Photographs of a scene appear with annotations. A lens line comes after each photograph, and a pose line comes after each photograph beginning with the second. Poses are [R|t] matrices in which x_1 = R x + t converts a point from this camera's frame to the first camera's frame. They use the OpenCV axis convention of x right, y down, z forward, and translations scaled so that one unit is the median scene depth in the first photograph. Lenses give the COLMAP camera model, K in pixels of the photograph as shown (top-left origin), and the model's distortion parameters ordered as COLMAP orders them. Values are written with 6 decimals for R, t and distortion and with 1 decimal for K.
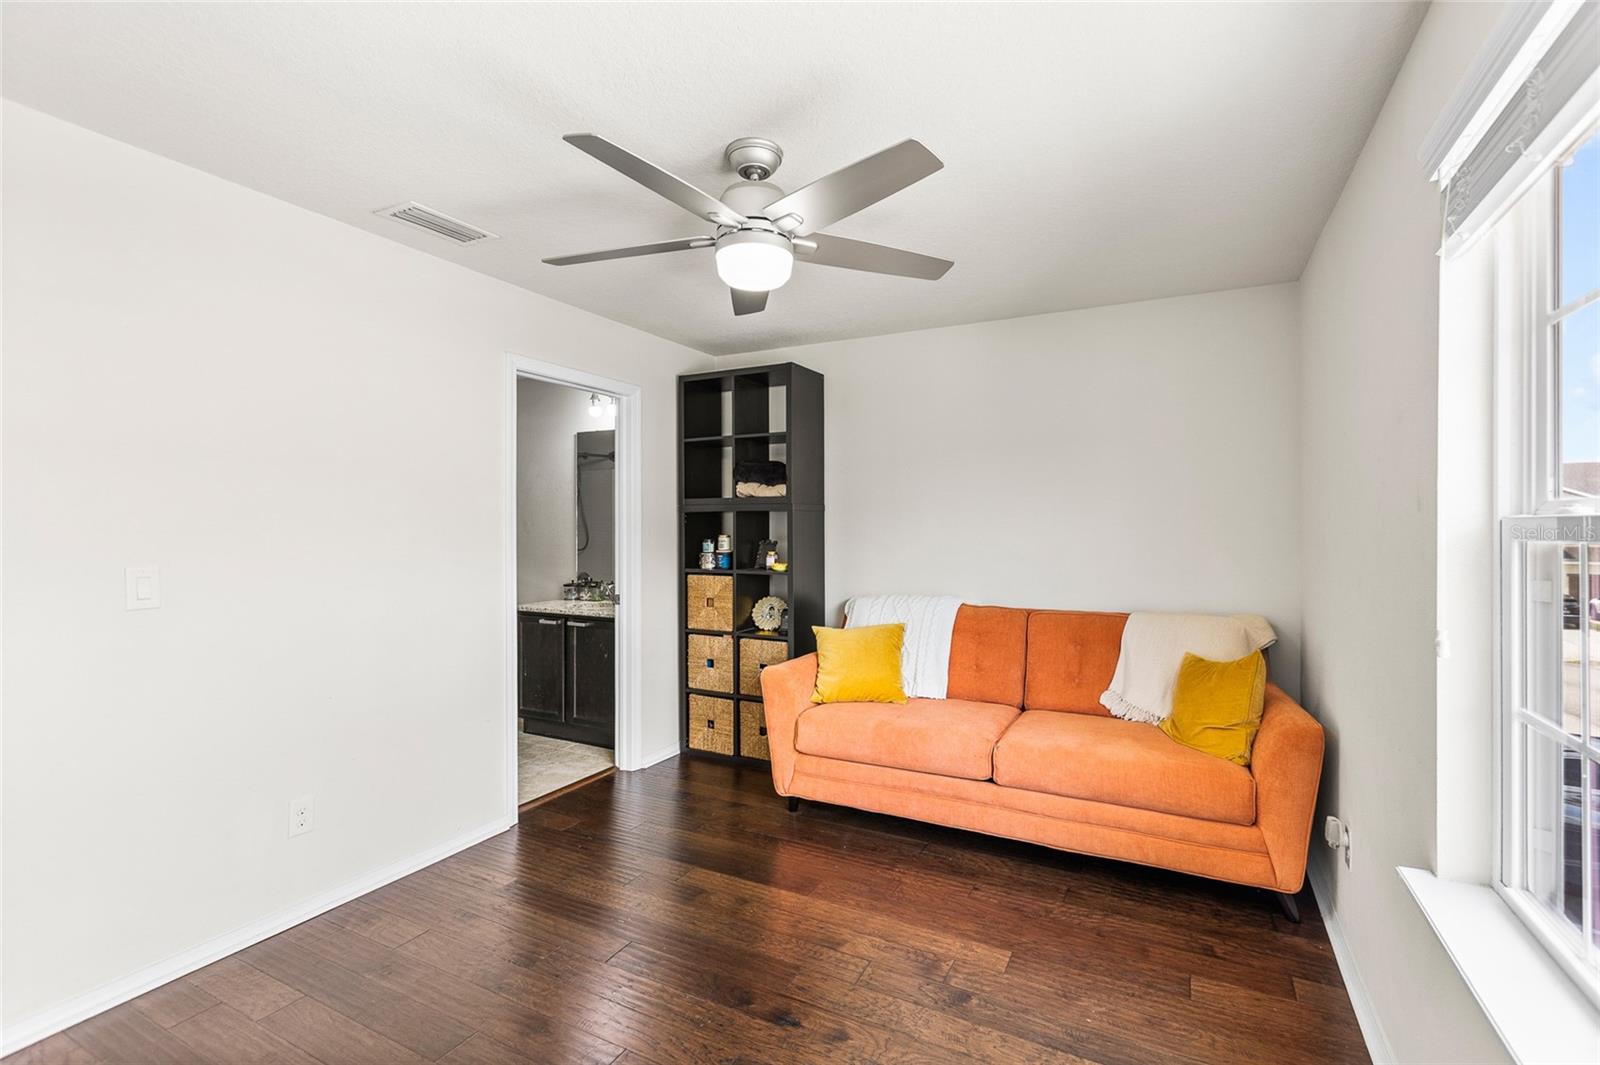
lens RADIAL K [[723.1, 0, 805.0], [0, 723.1, 532.5], [0, 0, 1]] dist [0.004516, -0.001931]
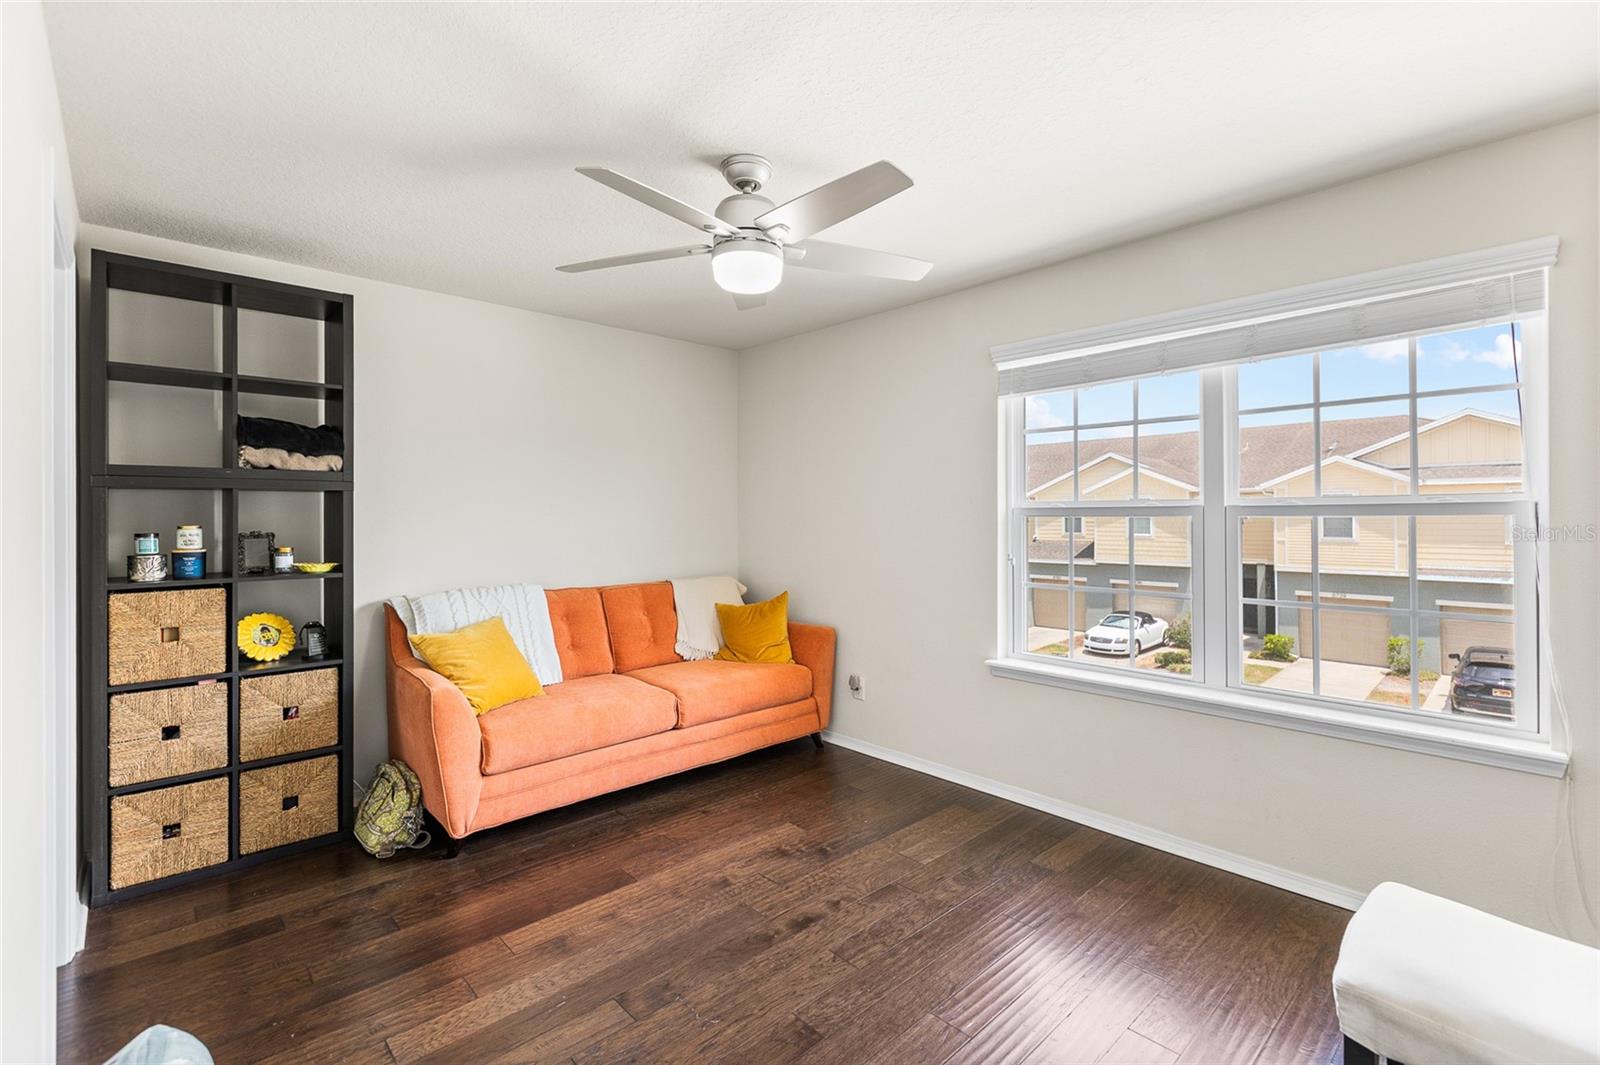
lens RADIAL K [[723.1, 0, 808.9], [0, 723.1, 519.6], [0, 0, 1]] dist [0.004516, -0.001931]
pose [[0.319920, -0.007505, 0.947415, -0.674152], [0.004193, 0.999970, 0.006505, -0.004080], [-0.947435, 0.001891, 0.319942, 0.350330]]
